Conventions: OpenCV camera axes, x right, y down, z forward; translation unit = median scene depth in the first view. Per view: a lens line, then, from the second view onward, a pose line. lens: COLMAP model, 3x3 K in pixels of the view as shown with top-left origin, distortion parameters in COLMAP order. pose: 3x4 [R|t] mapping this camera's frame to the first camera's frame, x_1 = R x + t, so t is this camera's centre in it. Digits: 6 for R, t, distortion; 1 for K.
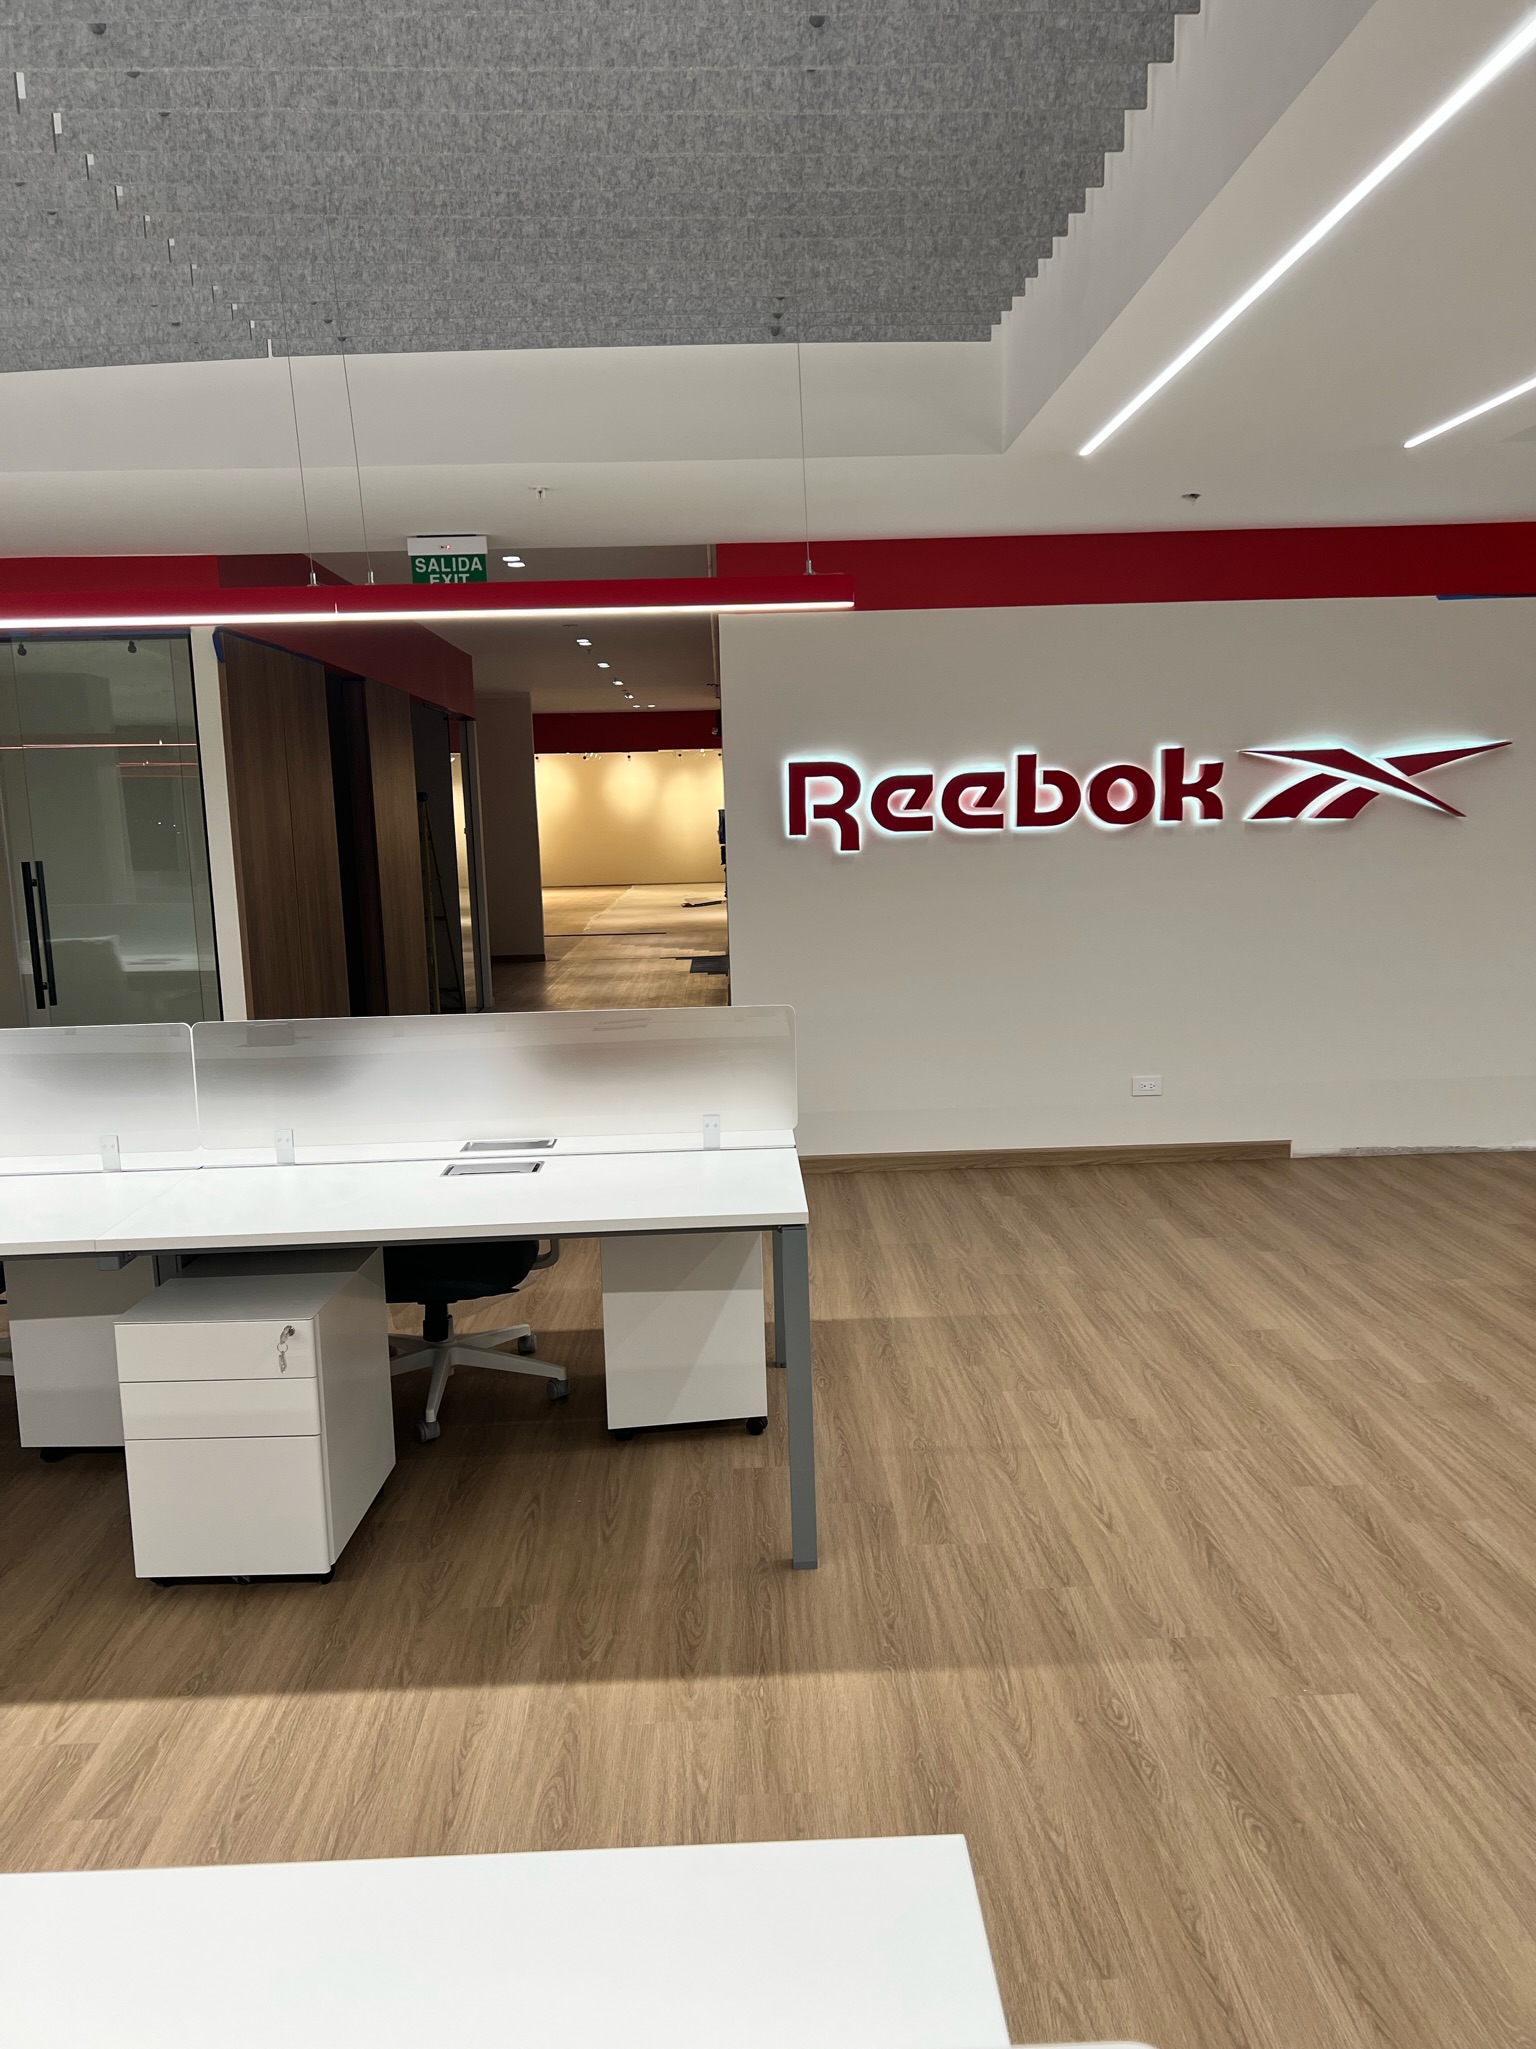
lens RADIAL K [[1527.5, 0, 767.2], [0, 1527.5, 1023.0], [0, 0, 1]] dist [0.031991, -0.008305]
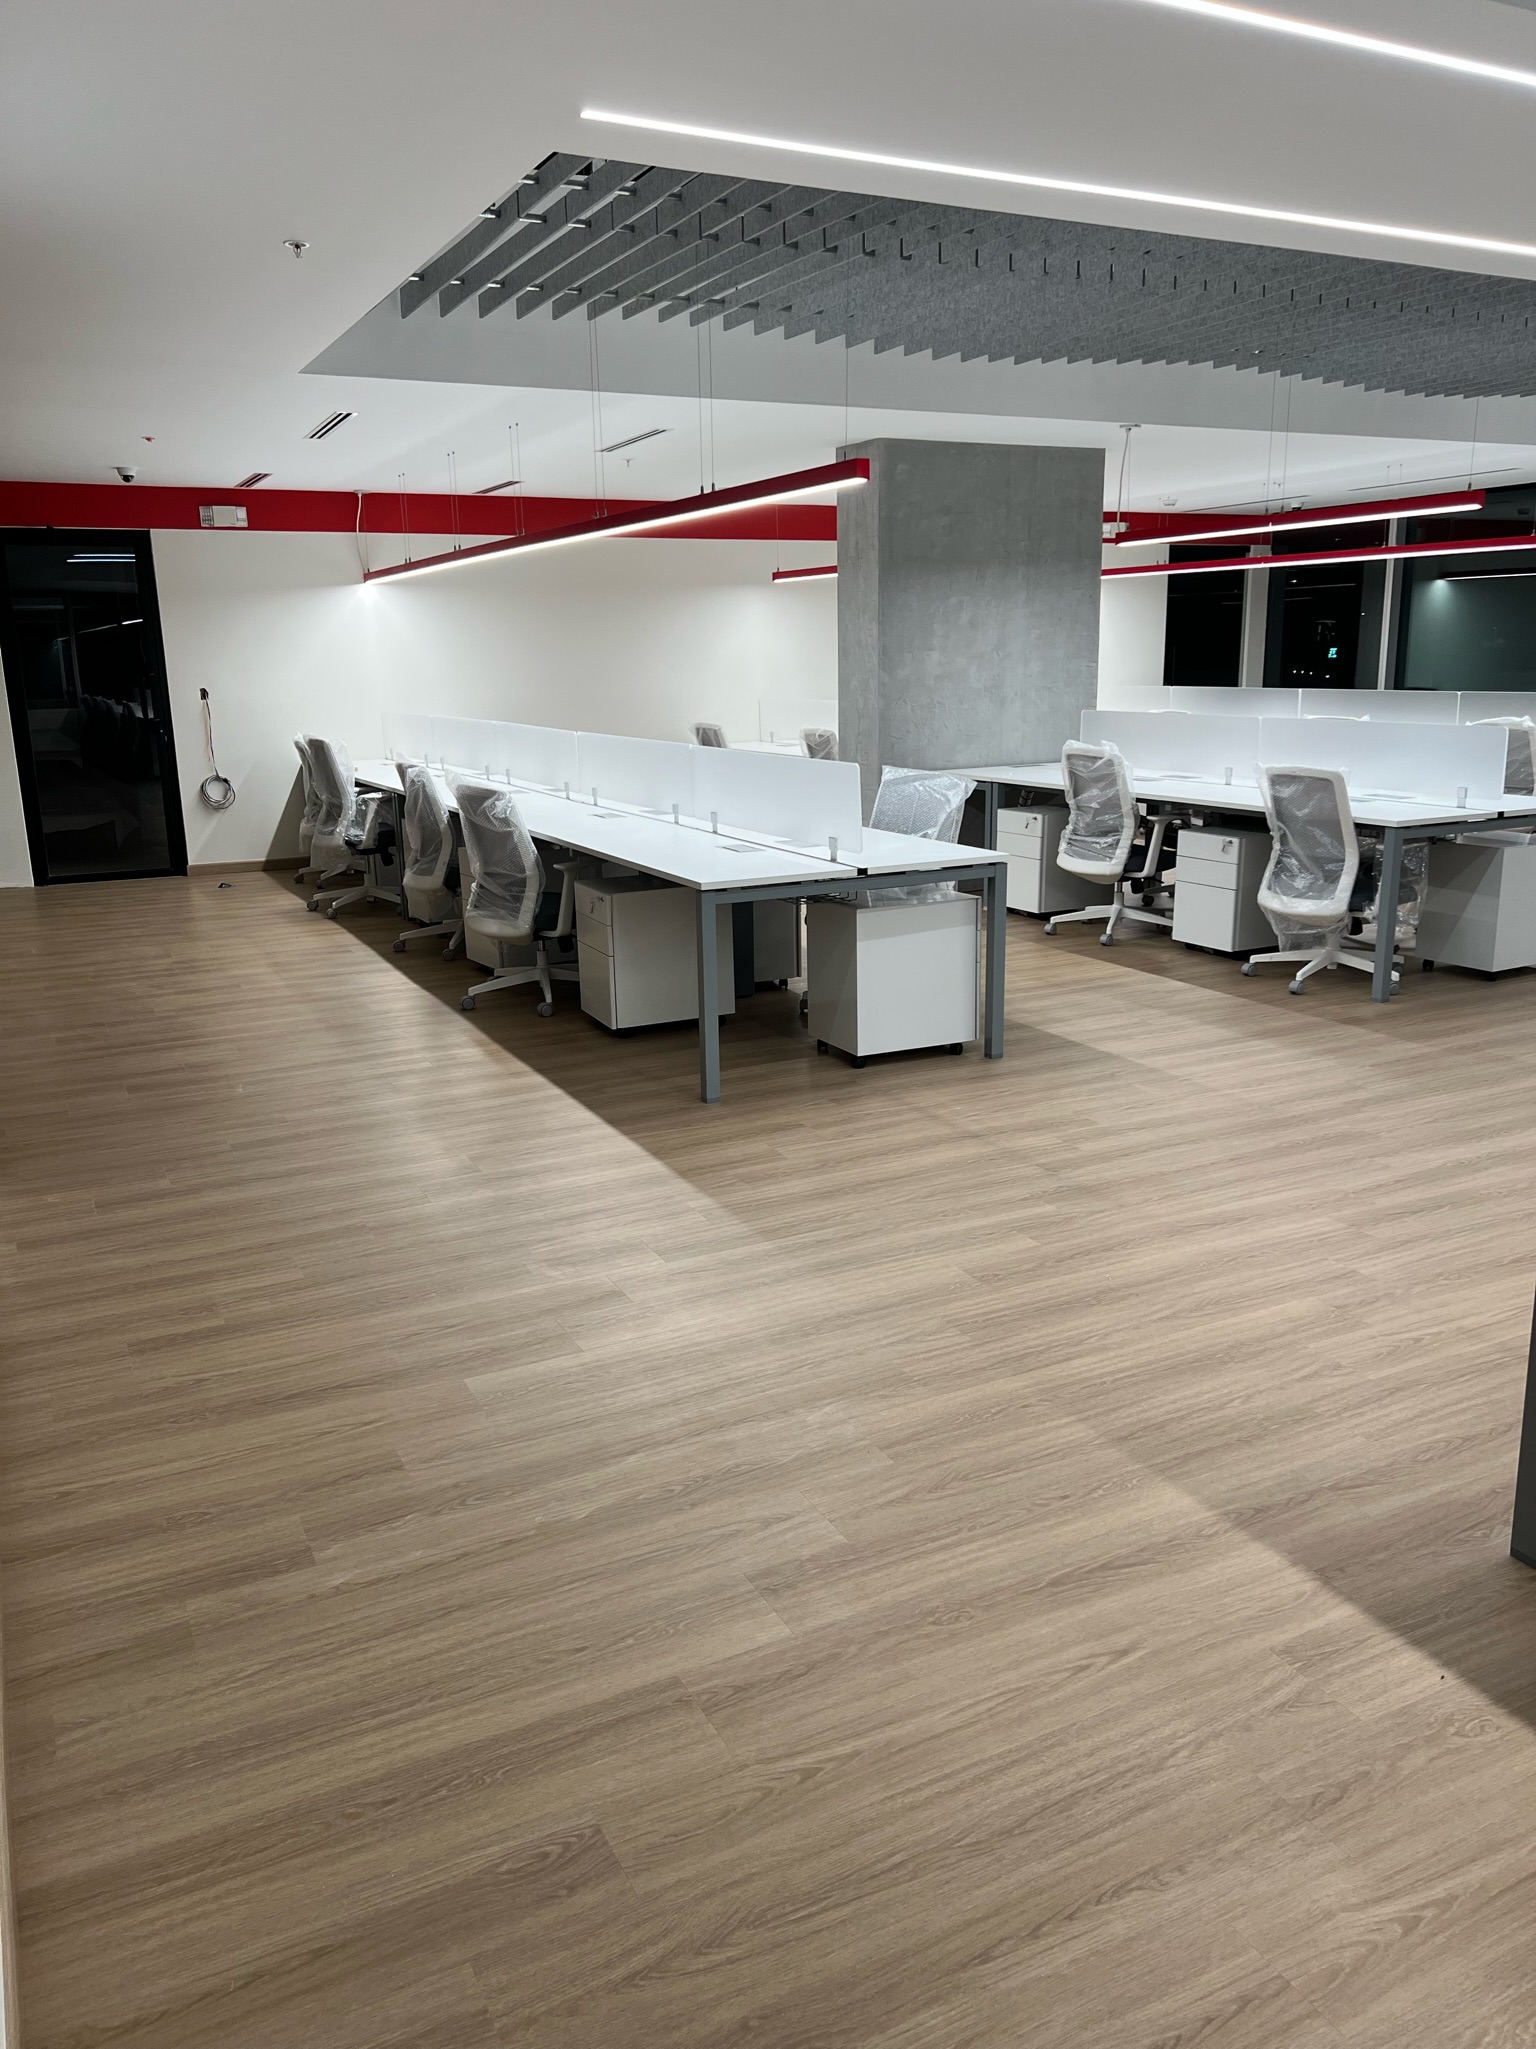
lens RADIAL K [[1527.5, 0, 766.2], [0, 1527.5, 1018.4], [0, 0, 1]] dist [0.031991, -0.008305]
pose [[-0.412769, -0.183342, 0.892192, -0.330434], [0.159963, 0.949716, 0.269169, -0.164885], [-0.896679, 0.253822, -0.362686, 1.325707]]
